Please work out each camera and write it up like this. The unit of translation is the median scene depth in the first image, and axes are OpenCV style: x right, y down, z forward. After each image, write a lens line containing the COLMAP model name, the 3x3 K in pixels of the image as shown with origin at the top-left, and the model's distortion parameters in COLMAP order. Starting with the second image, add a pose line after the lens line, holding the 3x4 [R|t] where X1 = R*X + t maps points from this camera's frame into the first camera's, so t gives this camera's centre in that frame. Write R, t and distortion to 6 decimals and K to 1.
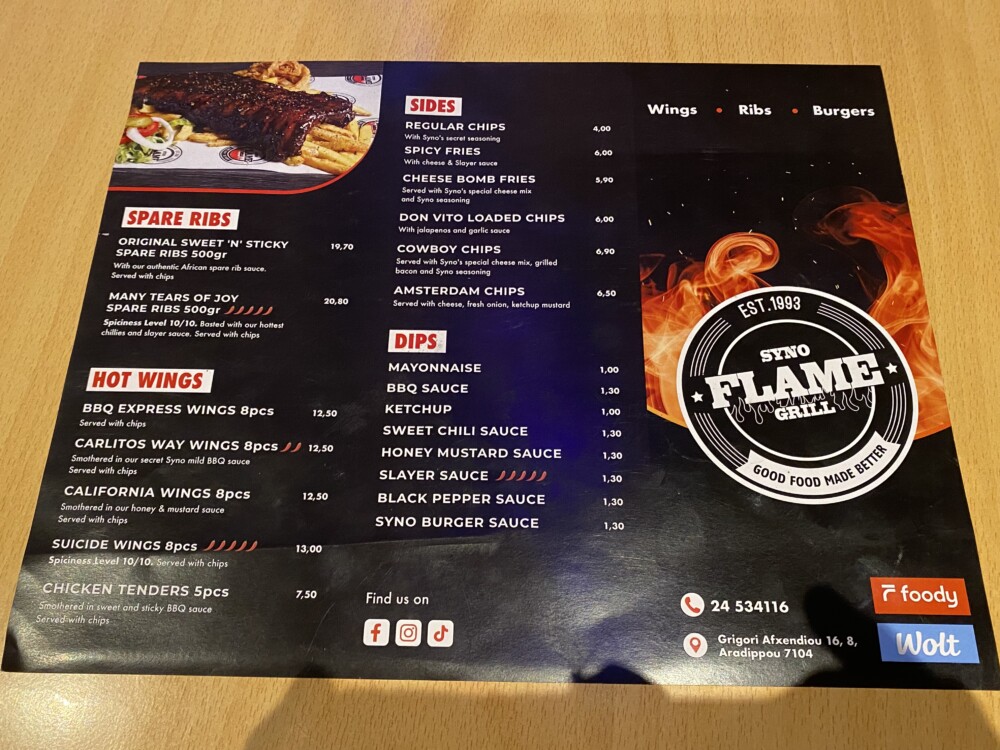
lens RADIAL K [[904.6, 0, 500.0], [0, 904.6, 375.0], [0, 0, 1]] dist [-0.001543, -0.001683]
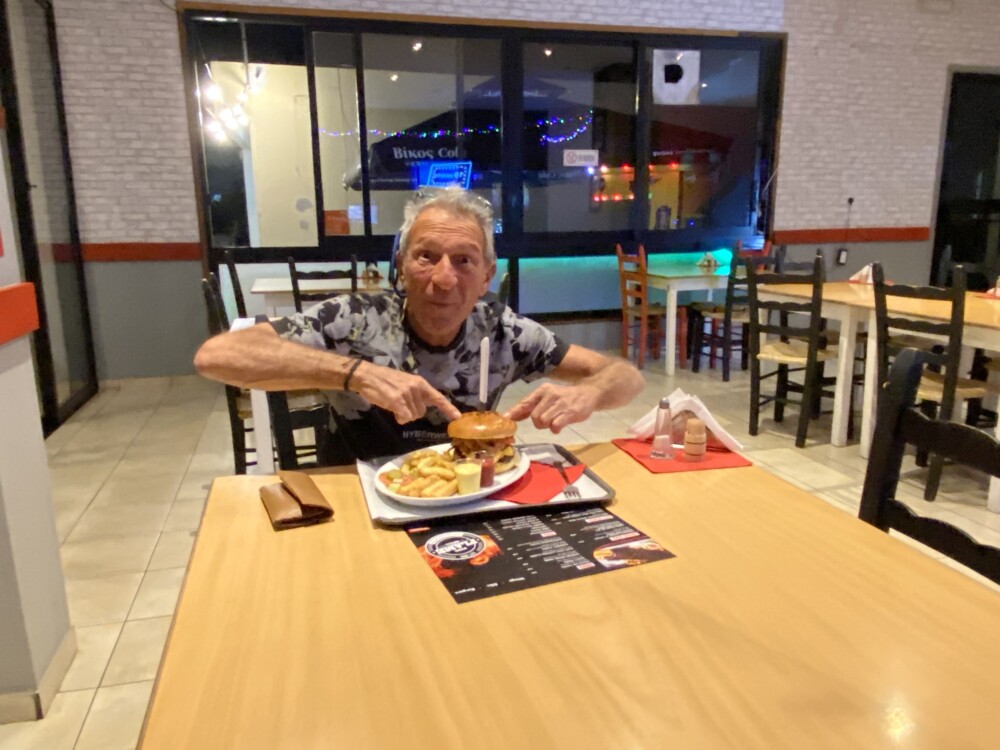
lens RADIAL K [[787.3, 0, 500.0], [0, 787.3, 375.0], [0, 0, 1]] dist [0.040373, -0.003468]
pose [[-0.909015, 0.106596, -0.402901, 1.313702], [-0.371887, 0.228923, 0.899608, -2.991535], [0.188128, 0.967591, -0.168453, 0.807037]]
